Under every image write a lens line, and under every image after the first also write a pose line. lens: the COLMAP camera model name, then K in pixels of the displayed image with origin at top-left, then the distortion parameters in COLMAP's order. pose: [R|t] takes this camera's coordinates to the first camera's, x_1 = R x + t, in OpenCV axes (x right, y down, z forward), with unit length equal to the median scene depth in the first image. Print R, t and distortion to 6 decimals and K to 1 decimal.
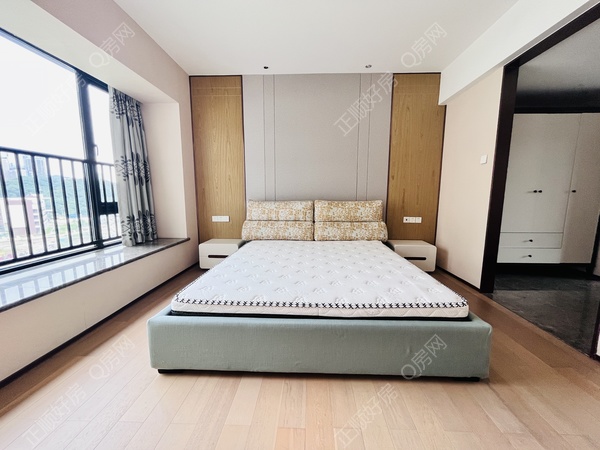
lens RADIAL K [[246.2, 0, 302.3], [0, 246.2, 228.7], [0, 0, 1]] dist [0.002032, 0.000184]
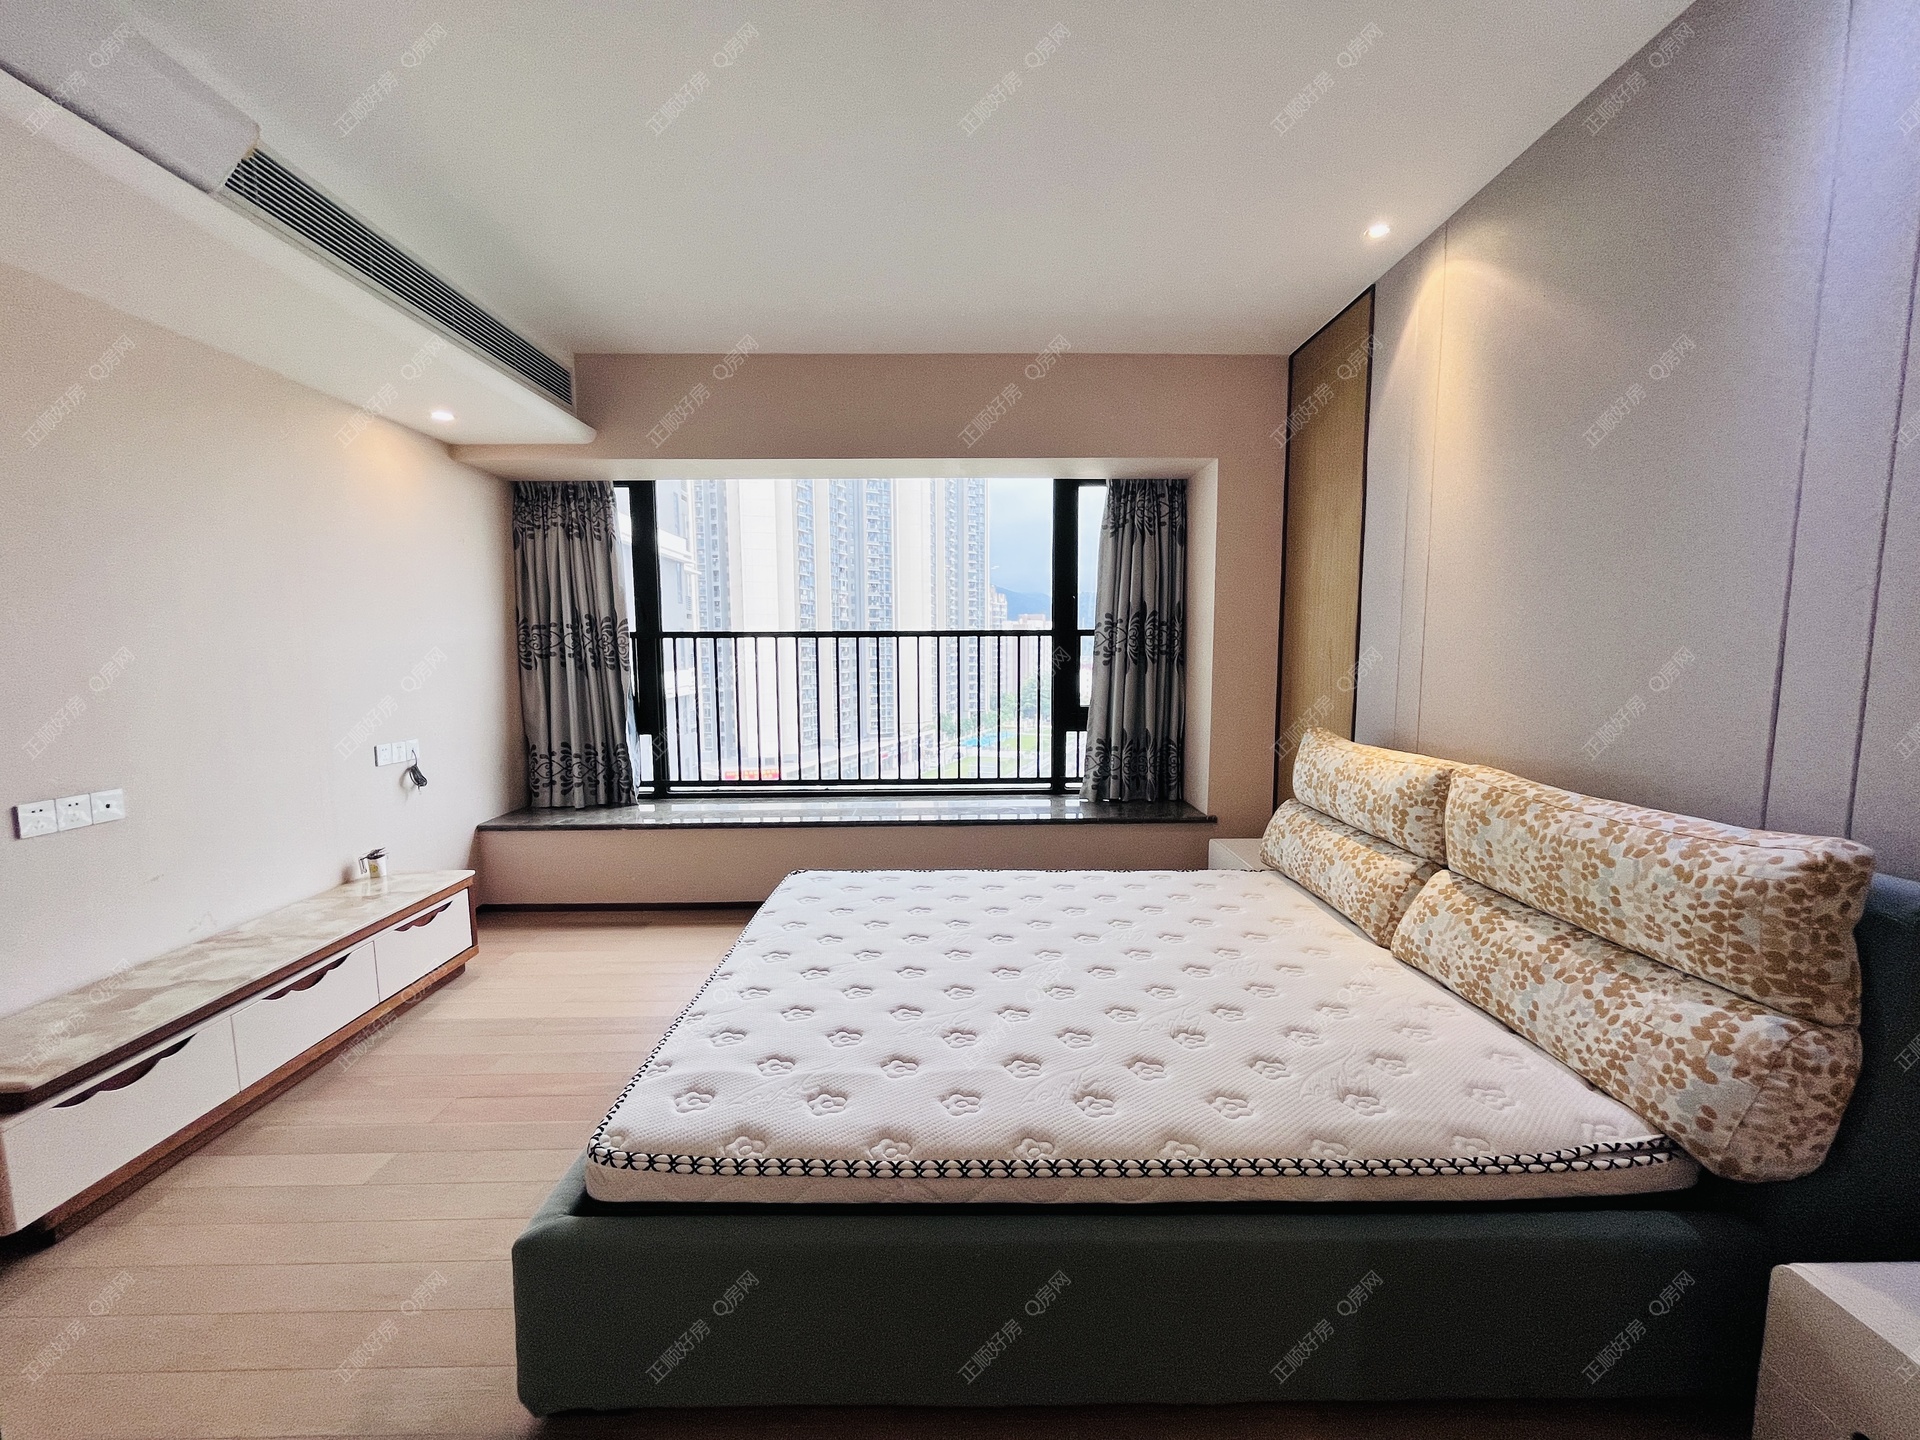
lens RADIAL K [[787.7, 0, 967.2], [0, 787.7, 732.0], [0, 0, 1]] dist [0.002032, 0.000184]
pose [[0.049058, 0.104073, -0.993359, 0.796697], [-0.132071, 0.986499, 0.096832, -0.179573], [0.990026, 0.126443, 0.062141, 0.661605]]
